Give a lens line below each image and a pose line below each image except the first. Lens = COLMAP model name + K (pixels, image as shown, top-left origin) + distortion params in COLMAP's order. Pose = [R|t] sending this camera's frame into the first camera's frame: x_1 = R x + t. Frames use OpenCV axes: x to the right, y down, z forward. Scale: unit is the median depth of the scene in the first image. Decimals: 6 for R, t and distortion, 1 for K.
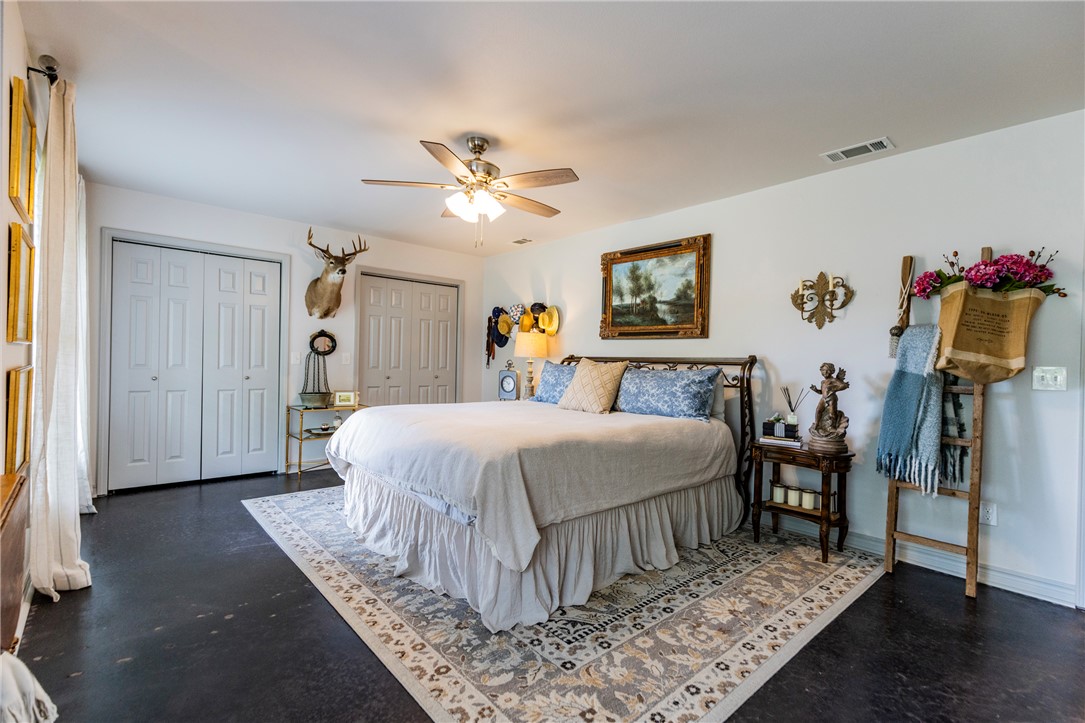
lens RADIAL K [[498.1, 0, 552.1], [0, 498.1, 359.9], [0, 0, 1]] dist [0.009380, 0.000497]
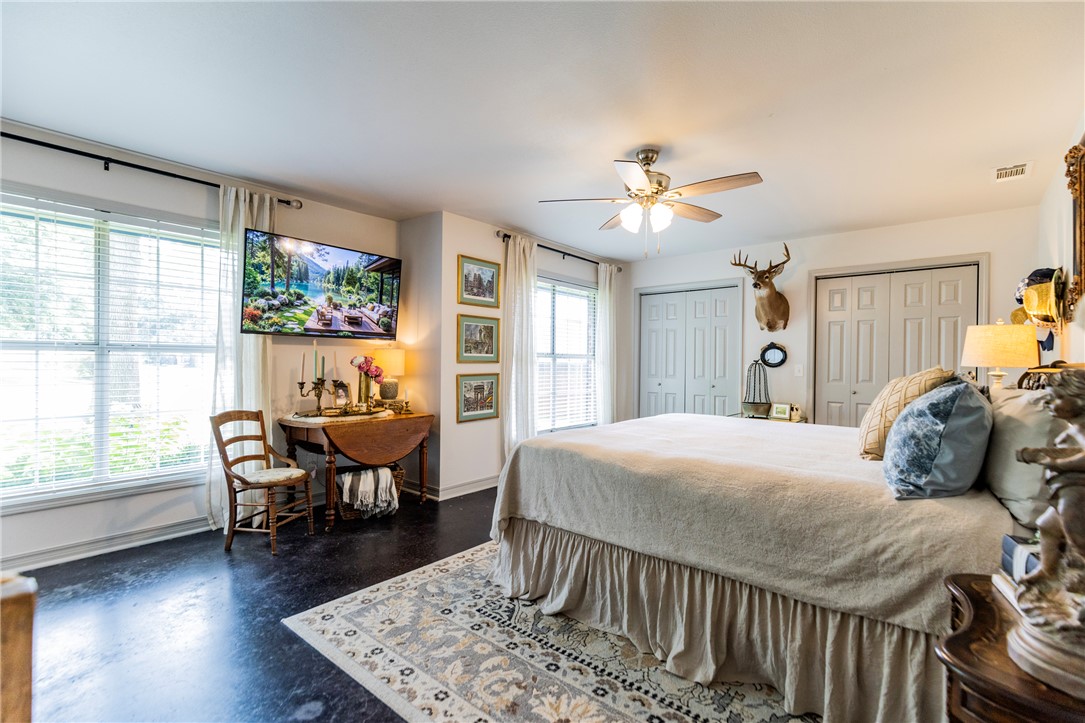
lens RADIAL K [[498.1, 0, 547.6], [0, 498.1, 363.6], [0, 0, 1]] dist [0.009380, 0.000497]
pose [[0.126916, -0.018505, -0.991741, 1.136165], [-0.006211, 0.999792, -0.019450, 0.012634], [0.991894, 0.008628, 0.126775, 0.940563]]
